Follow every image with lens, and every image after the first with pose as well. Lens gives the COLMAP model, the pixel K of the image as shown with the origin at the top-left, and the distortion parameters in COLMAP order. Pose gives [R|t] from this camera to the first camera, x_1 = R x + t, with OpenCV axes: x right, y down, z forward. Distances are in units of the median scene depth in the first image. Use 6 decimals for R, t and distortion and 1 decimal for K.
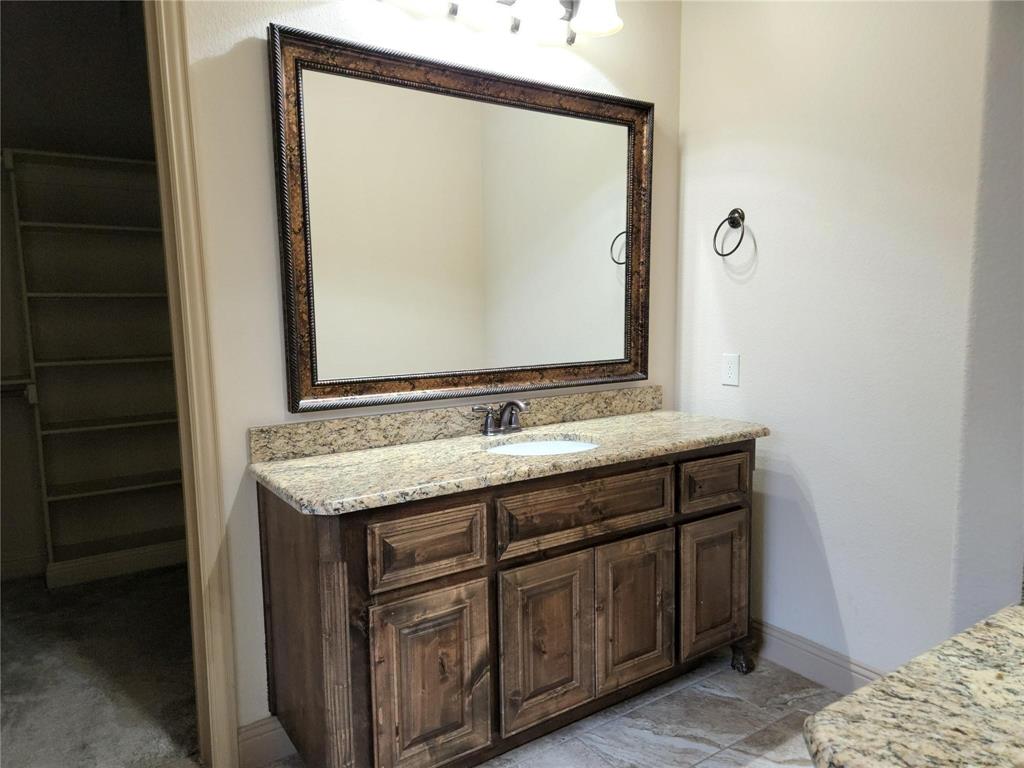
lens RADIAL K [[698.0, 0, 509.9], [0, 698.0, 397.7], [0, 0, 1]] dist [0.075620, -0.055477]
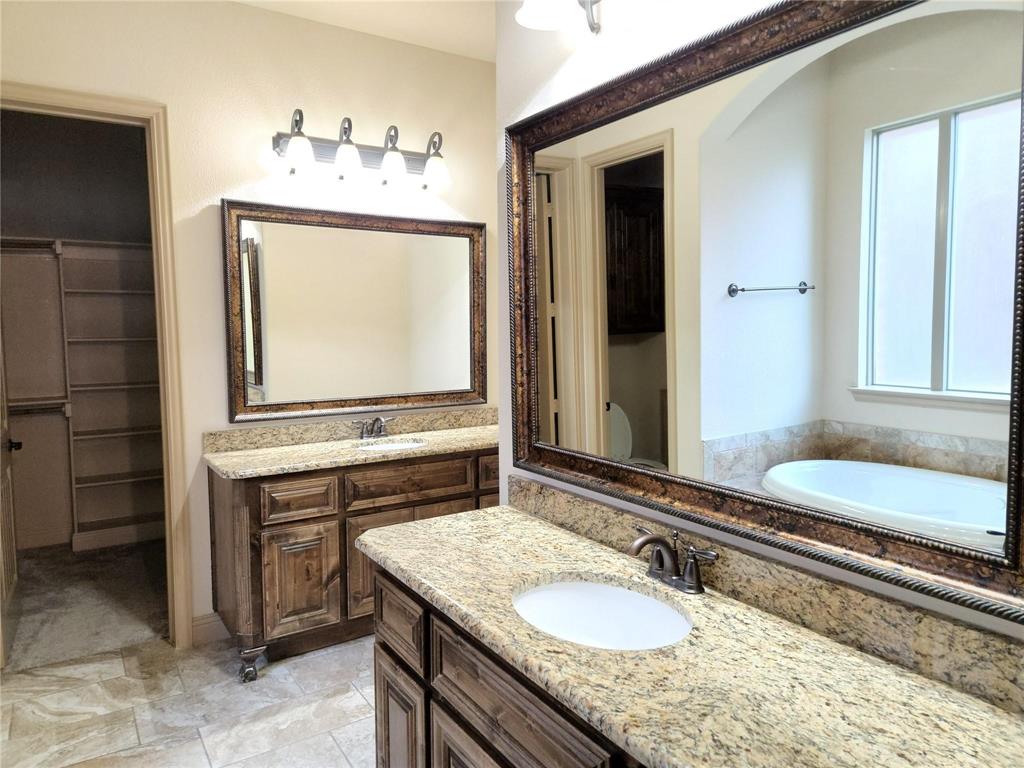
lens RADIAL K [[691.1, 0, 512.8], [0, 691.1, 381.4], [0, 0, 1]] dist [0.083521, -0.066574]
pose [[0.999881, 0.008397, -0.012970, 0.370738], [-0.009018, 0.998778, -0.048592, -0.002670], [0.012546, 0.048703, 0.998735, -0.631342]]
